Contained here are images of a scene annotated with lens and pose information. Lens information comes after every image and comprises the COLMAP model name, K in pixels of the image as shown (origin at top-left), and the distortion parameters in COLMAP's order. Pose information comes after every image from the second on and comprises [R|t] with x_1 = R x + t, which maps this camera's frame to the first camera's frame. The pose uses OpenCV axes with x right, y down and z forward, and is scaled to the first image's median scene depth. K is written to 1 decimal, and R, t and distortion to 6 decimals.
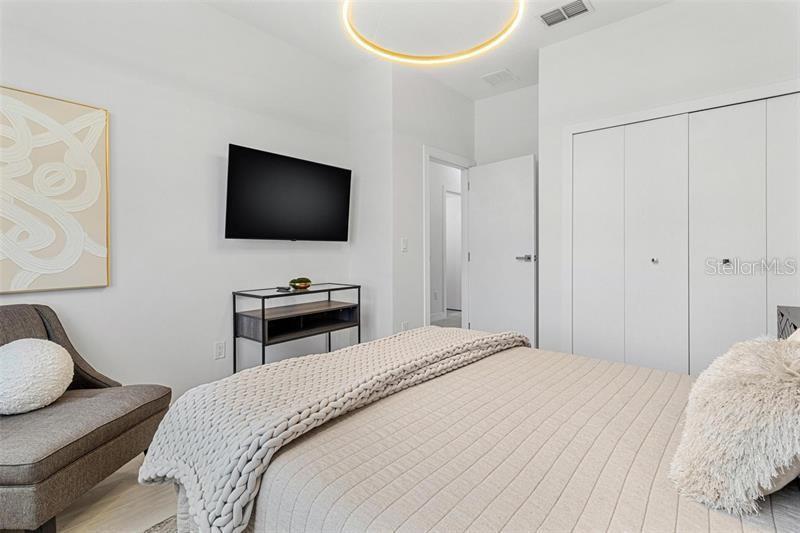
lens RADIAL K [[373.6, 0, 397.5], [0, 373.6, 249.9], [0, 0, 1]] dist [0.001559, 0.000351]
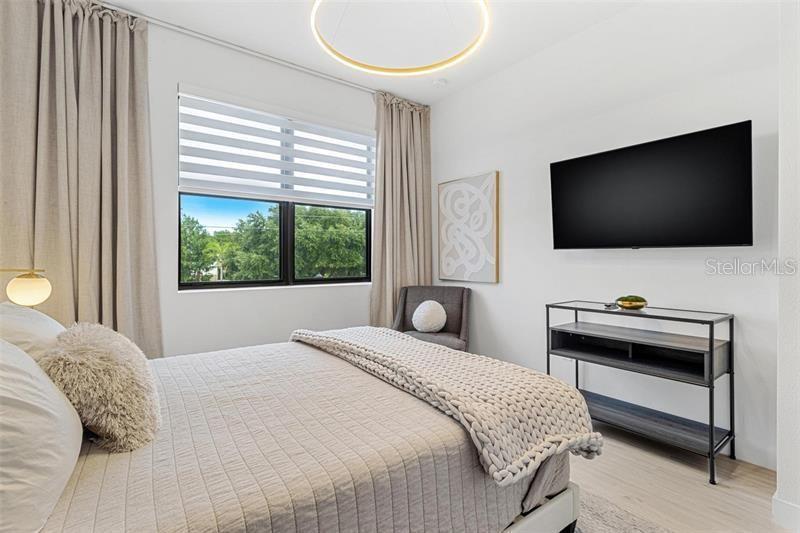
lens RADIAL K [[373.6, 0, 397.5], [0, 373.6, 249.9], [0, 0, 1]] dist [0.001559, 0.000351]
pose [[-0.213237, -0.019406, -0.976808, 0.688535], [0.003776, 0.999779, -0.020687, -0.007248], [0.976993, -0.008100, -0.213117, 0.755192]]
